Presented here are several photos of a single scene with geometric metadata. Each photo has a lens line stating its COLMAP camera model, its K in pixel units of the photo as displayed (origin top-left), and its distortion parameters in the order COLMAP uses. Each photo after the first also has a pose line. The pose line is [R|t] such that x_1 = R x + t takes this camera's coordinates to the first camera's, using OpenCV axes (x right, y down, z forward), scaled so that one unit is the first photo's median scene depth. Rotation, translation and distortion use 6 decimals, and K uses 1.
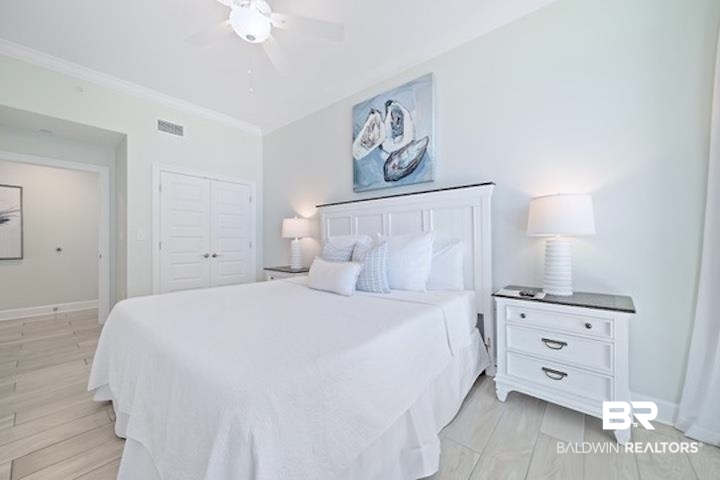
lens RADIAL K [[275.9, 0, 360.0], [0, 275.9, 240.0], [0, 0, 1]] dist [-0.000129, 0.000028]
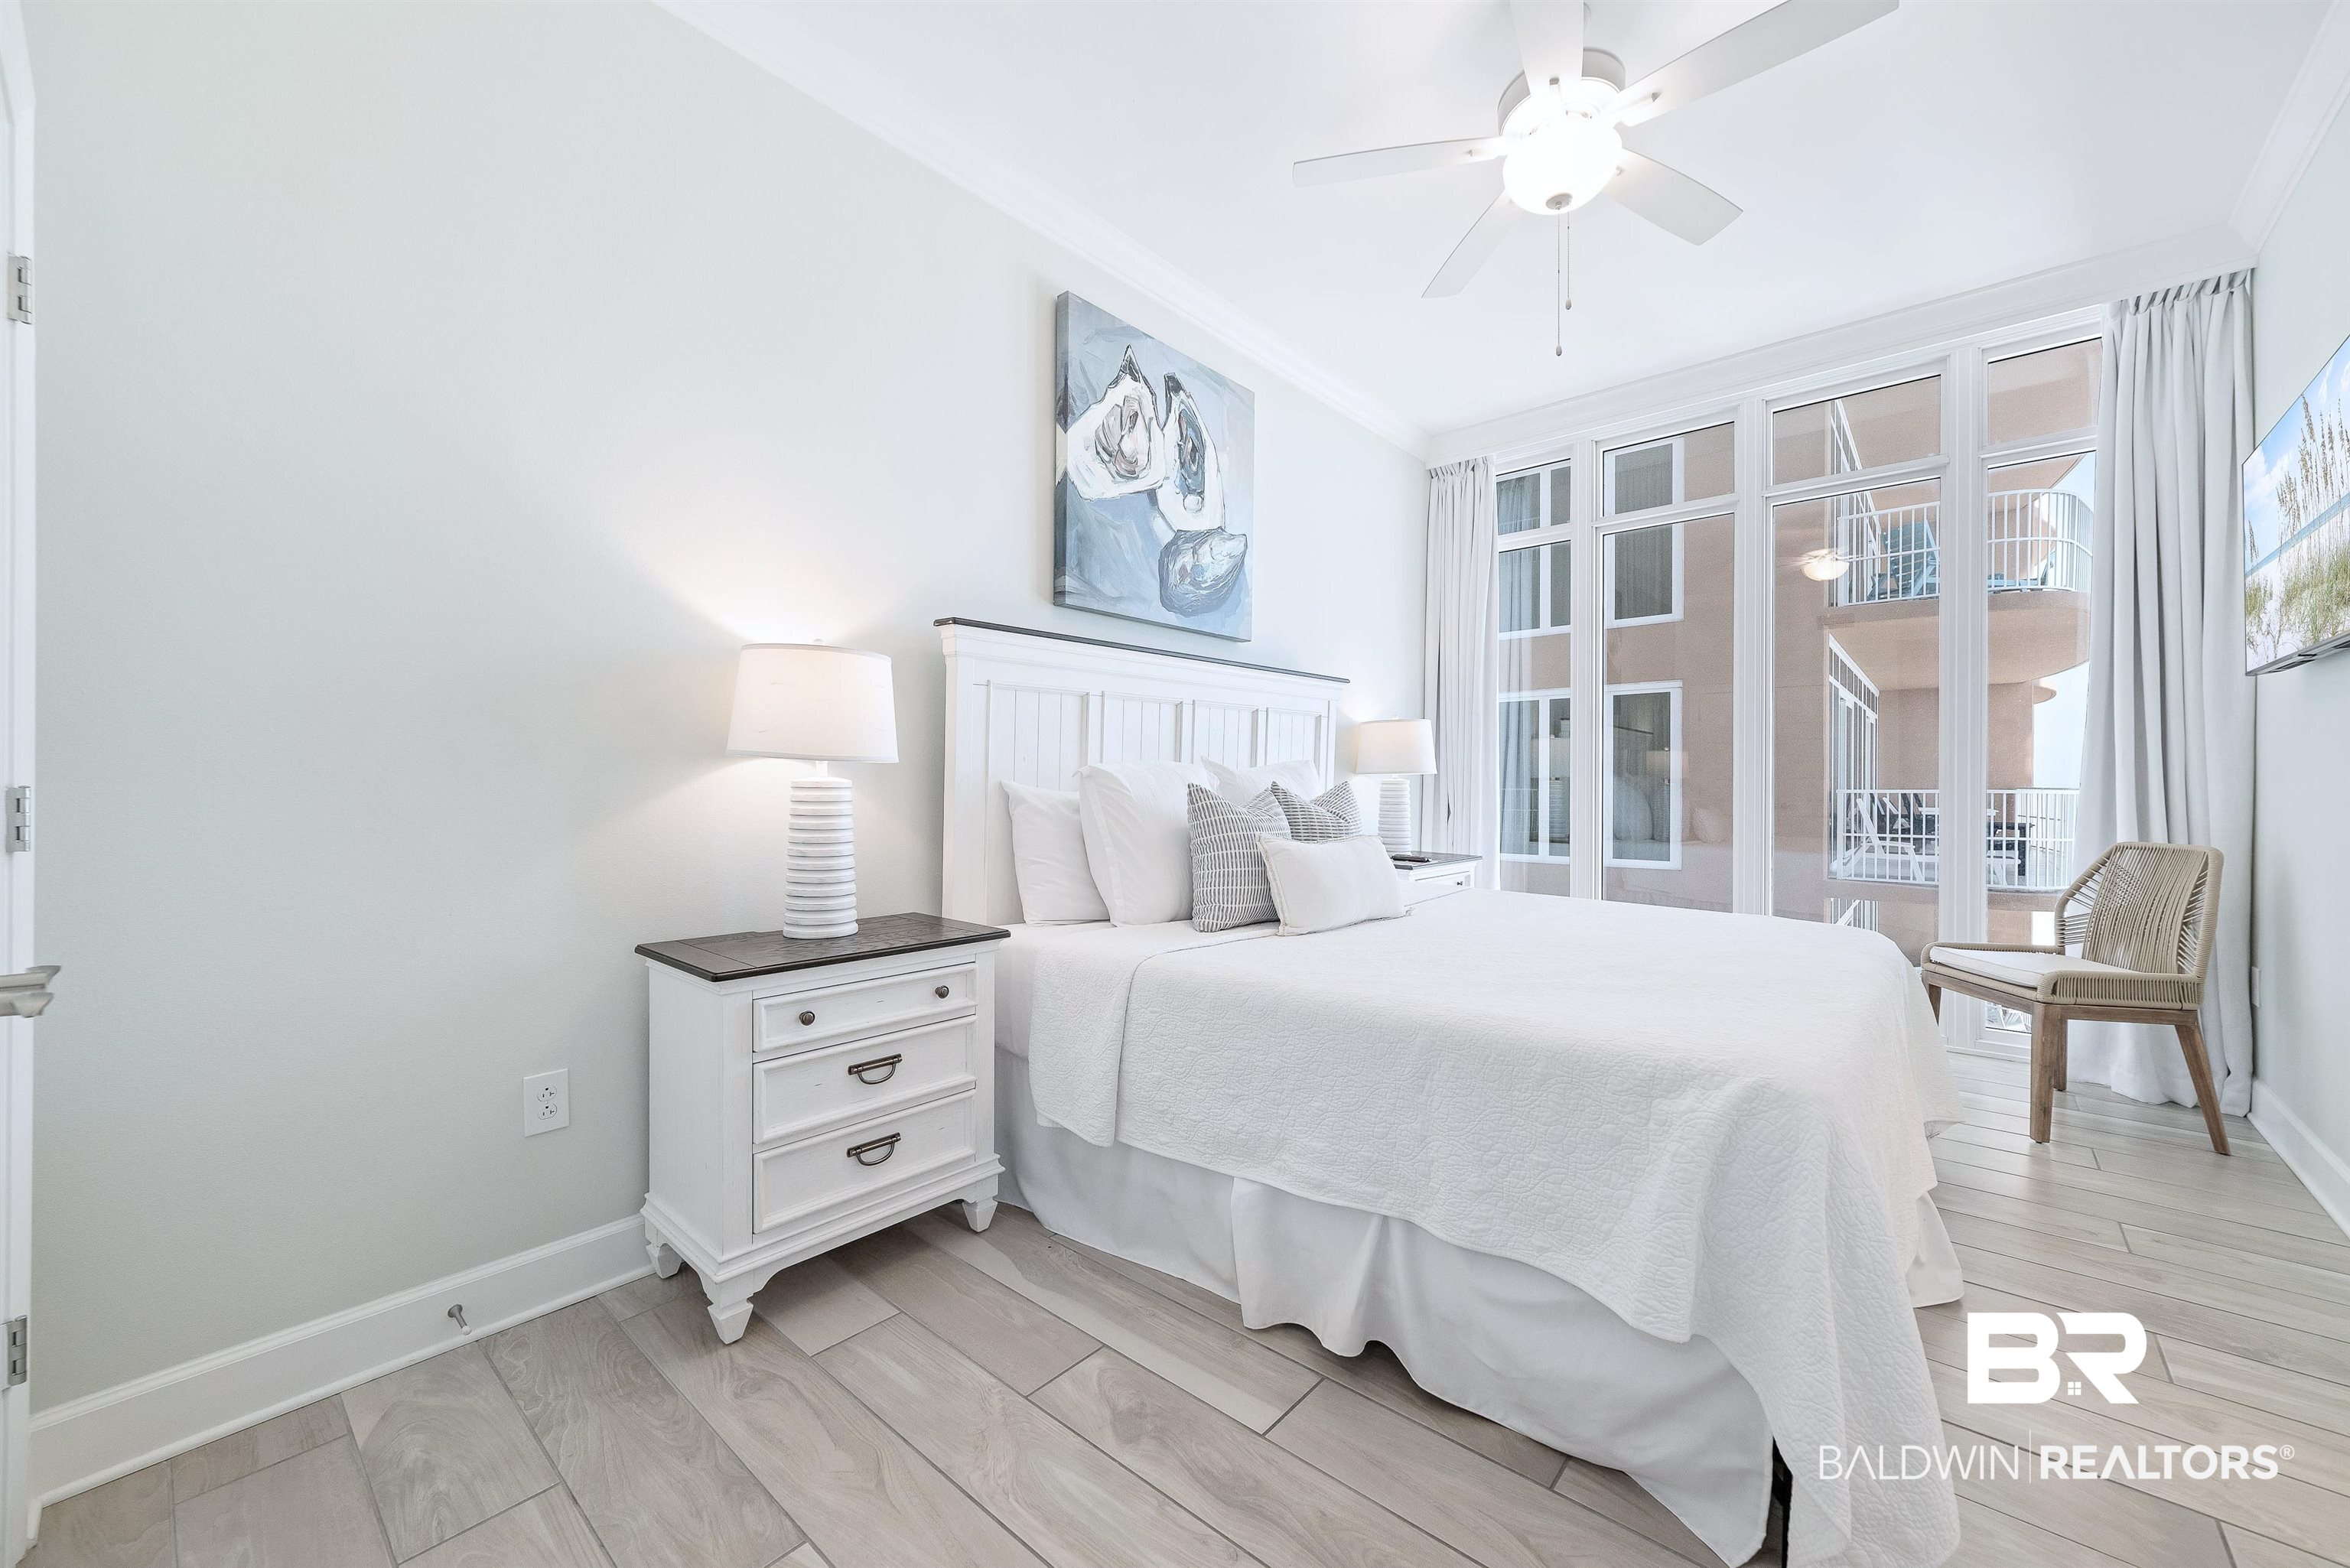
lens RADIAL K [[900.4, 0, 1175.0], [0, 900.4, 784.0], [0, 0, 1]] dist [-0.000129, 0.000028]
pose [[0.028609, 0.013877, 0.999494, -1.016698], [0.007975, 0.999869, -0.014110, 0.019868], [-0.999559, 0.008375, 0.028495, 0.971762]]
